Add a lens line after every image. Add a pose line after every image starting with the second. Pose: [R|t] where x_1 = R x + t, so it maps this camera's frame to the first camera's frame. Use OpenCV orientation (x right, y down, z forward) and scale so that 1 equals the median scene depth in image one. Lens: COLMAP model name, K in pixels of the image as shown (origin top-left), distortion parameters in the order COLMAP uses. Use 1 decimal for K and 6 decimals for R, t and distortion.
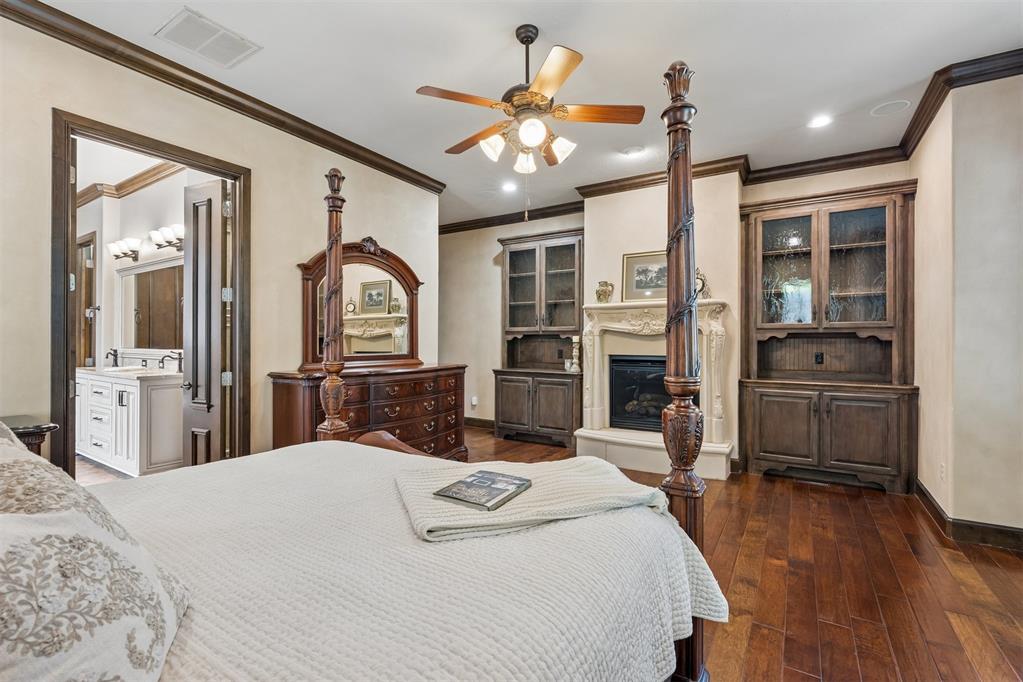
lens RADIAL K [[458.7, 0, 509.4], [0, 458.7, 340.3], [0, 0, 1]] dist [-0.001596, -0.000201]
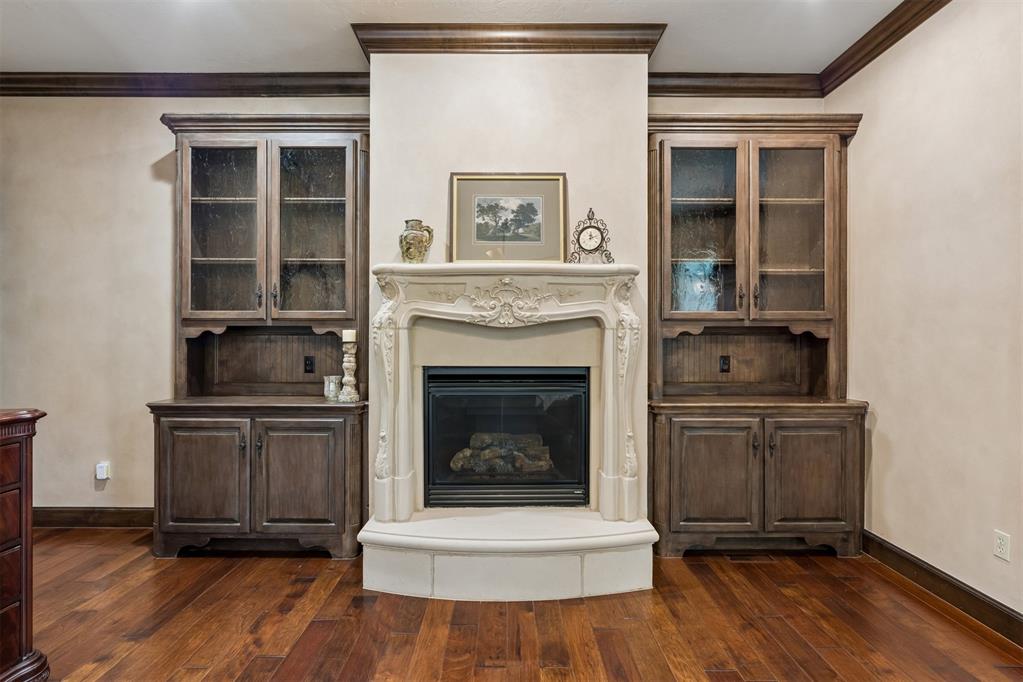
lens RADIAL K [[500.9, 0, 510.4], [0, 500.9, 340.8], [0, 0, 1]] dist [-0.007447, 0.000283]
pose [[0.842518, -0.002273, 0.538663, -0.001249], [0.000352, 0.999993, 0.003668, 0.001173], [-0.538668, -0.002901, 0.842513, 0.480322]]
